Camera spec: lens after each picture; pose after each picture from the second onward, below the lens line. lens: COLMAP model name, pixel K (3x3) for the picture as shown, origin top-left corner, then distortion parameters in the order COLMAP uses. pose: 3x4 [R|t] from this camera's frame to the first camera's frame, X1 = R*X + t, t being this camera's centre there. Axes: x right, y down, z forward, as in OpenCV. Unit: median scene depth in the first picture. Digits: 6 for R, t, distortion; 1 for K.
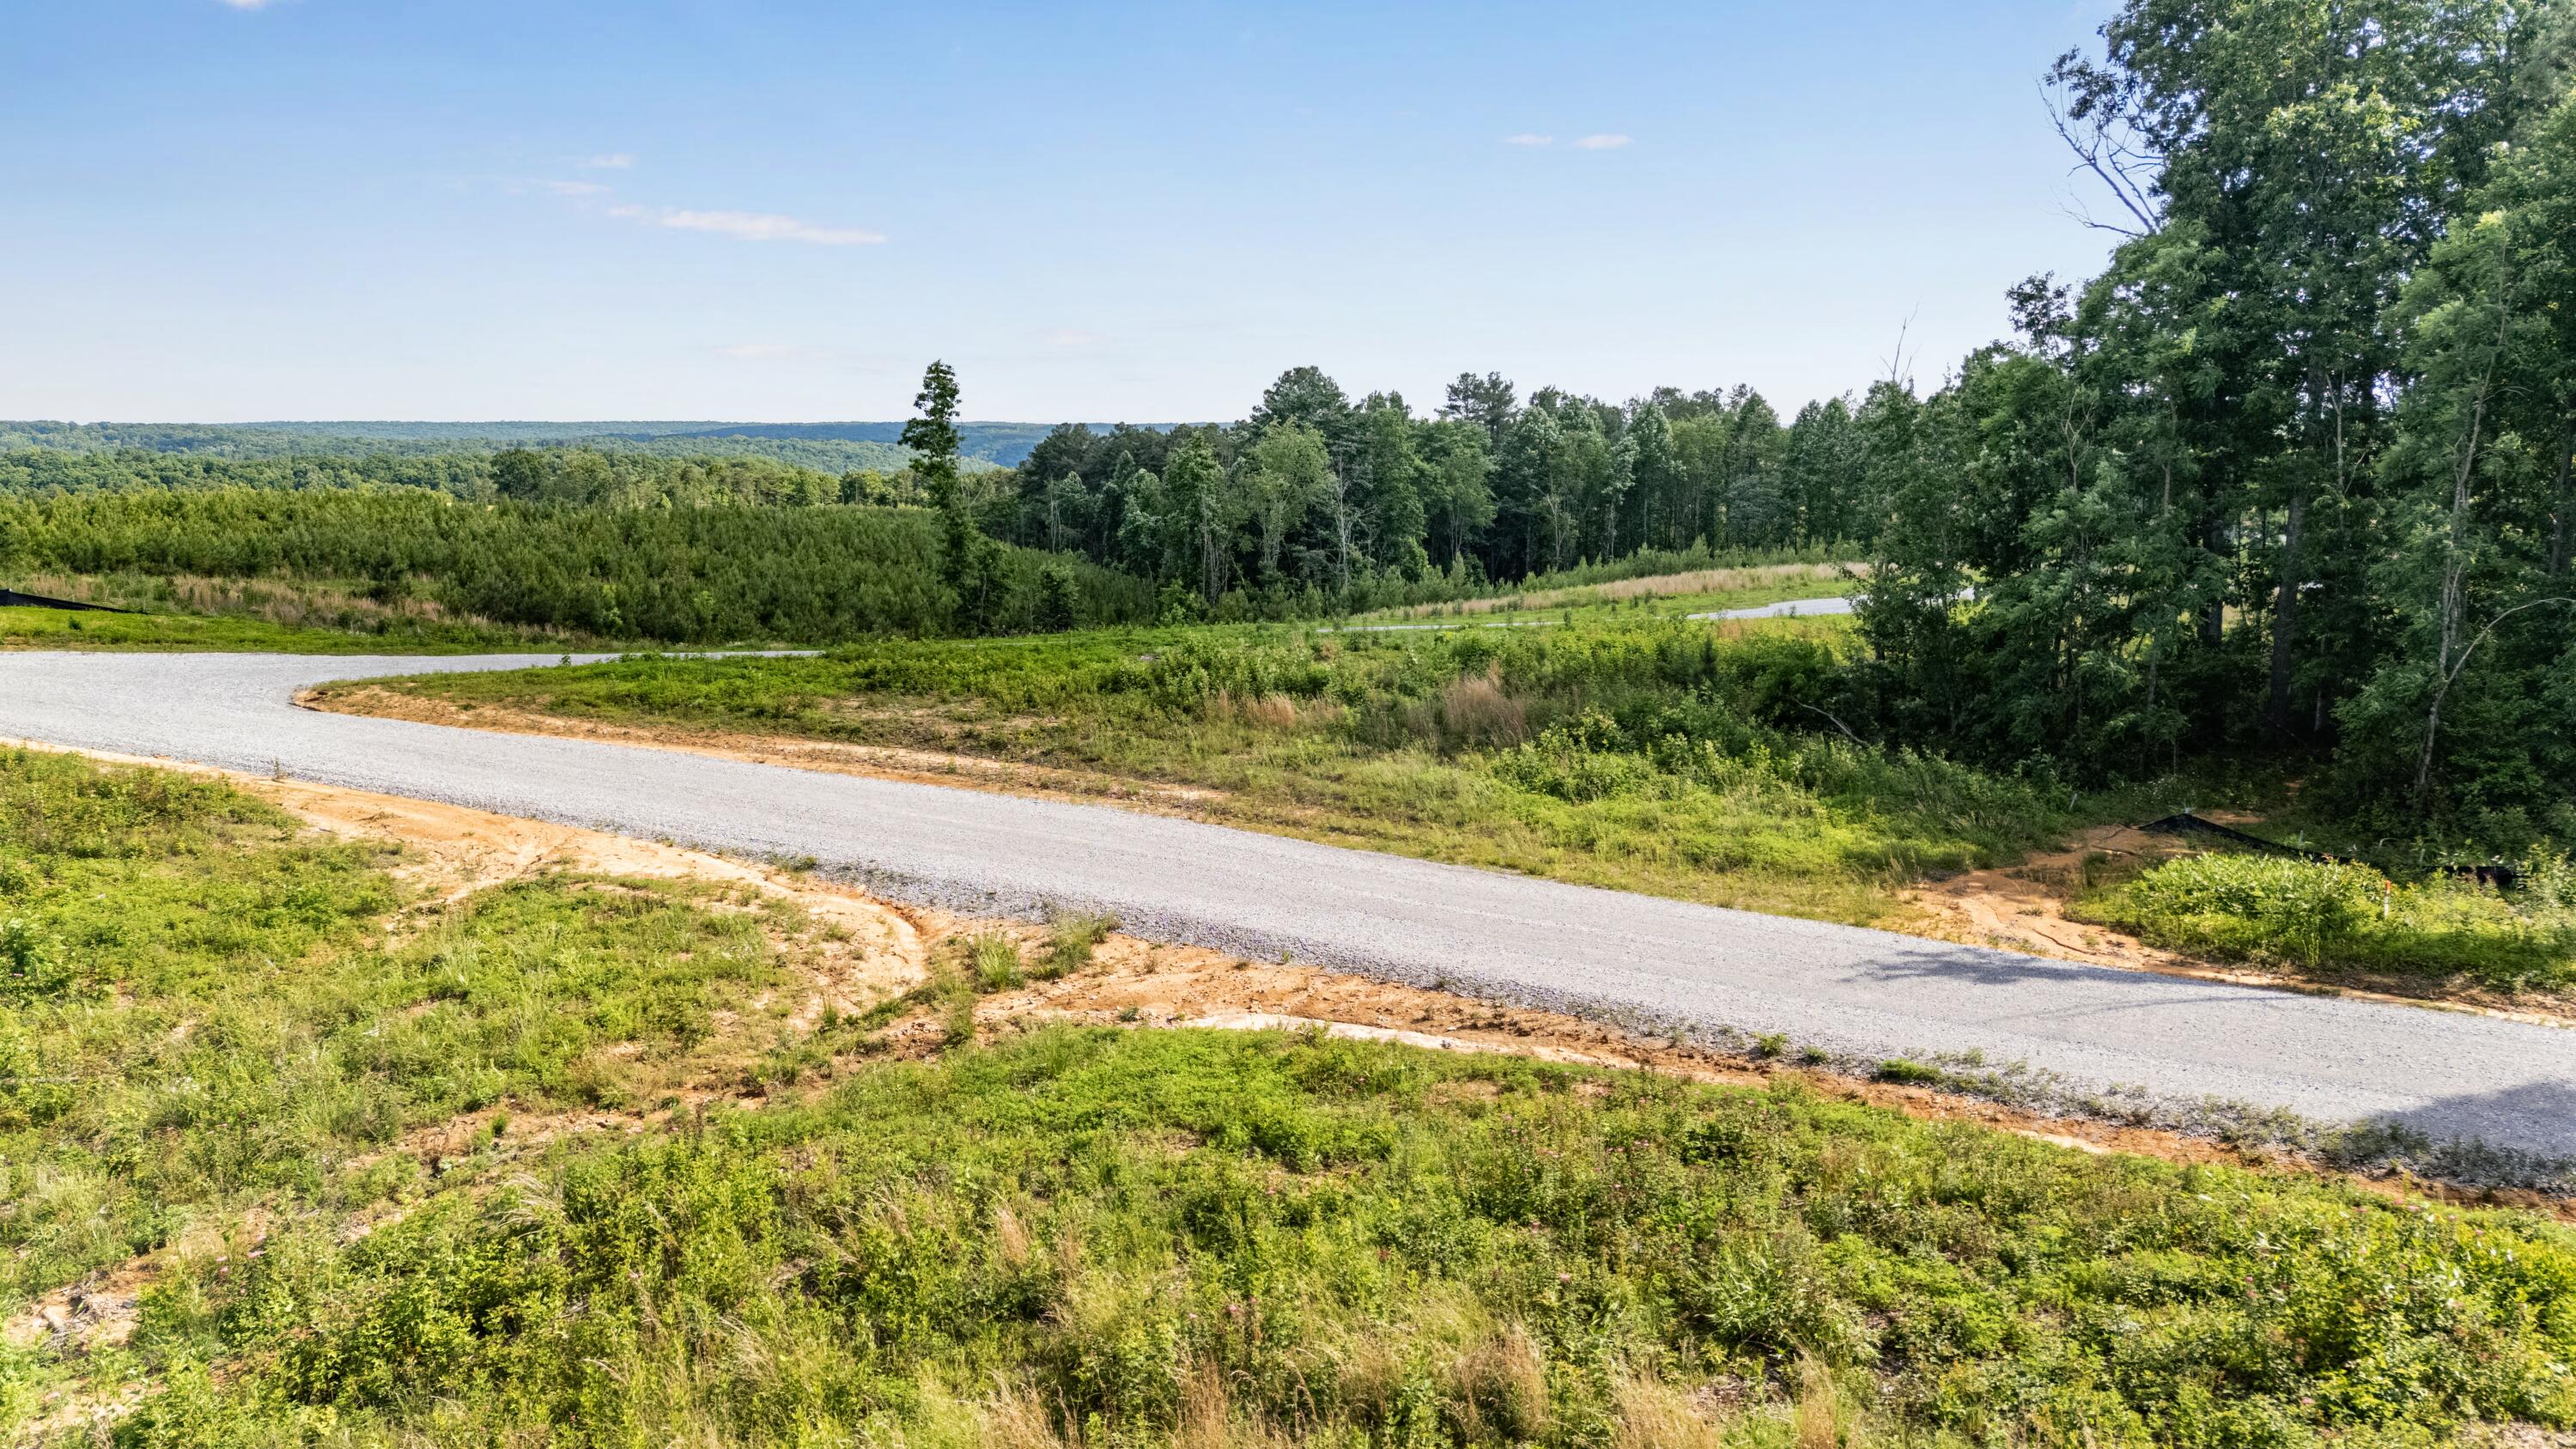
lens RADIAL K [[1791.5, 0, 1288.0], [0, 1791.5, 724.5], [0, 0, 1]] dist [0.051891, -0.050864]
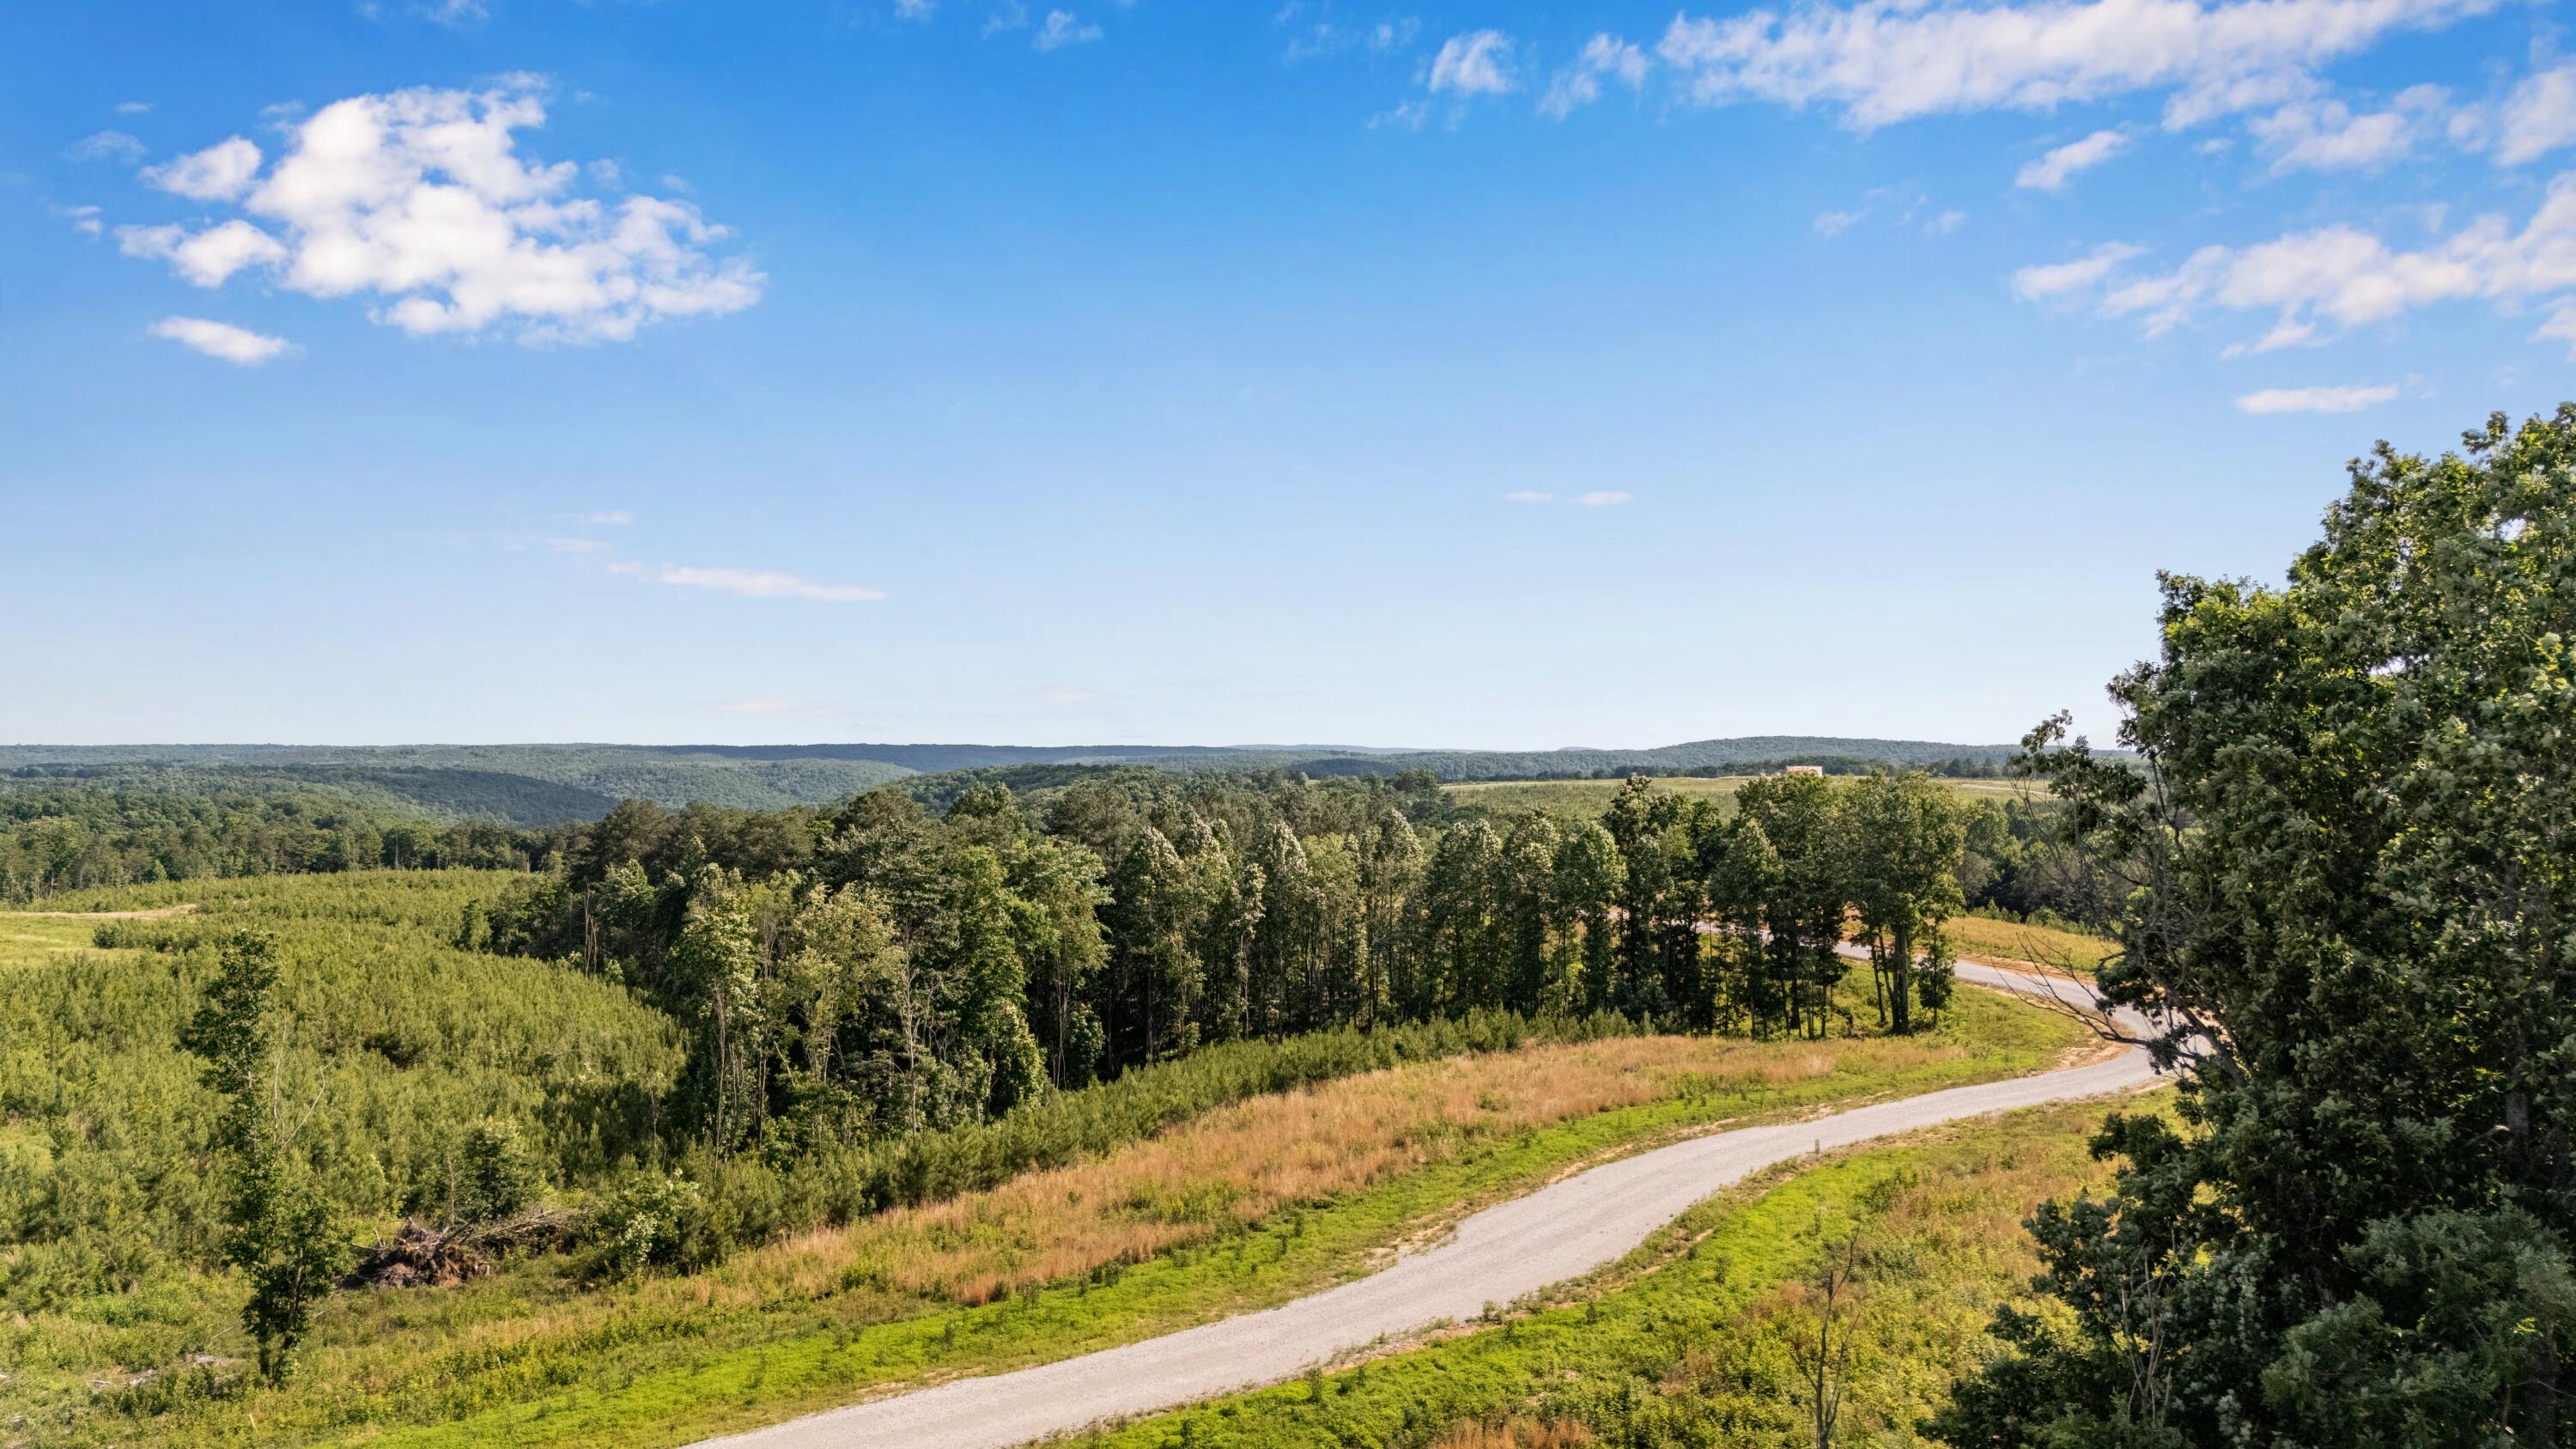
lens RADIAL K [[1791.5, 0, 1288.0], [0, 1791.5, 724.5], [0, 0, 1]] dist [0.051891, -0.050864]
pose [[0.978883, -0.001444, 0.204415, 0.028081], [0.037395, 0.984366, -0.172120, -0.085592], [-0.200970, 0.176130, 0.963633, 0.156223]]
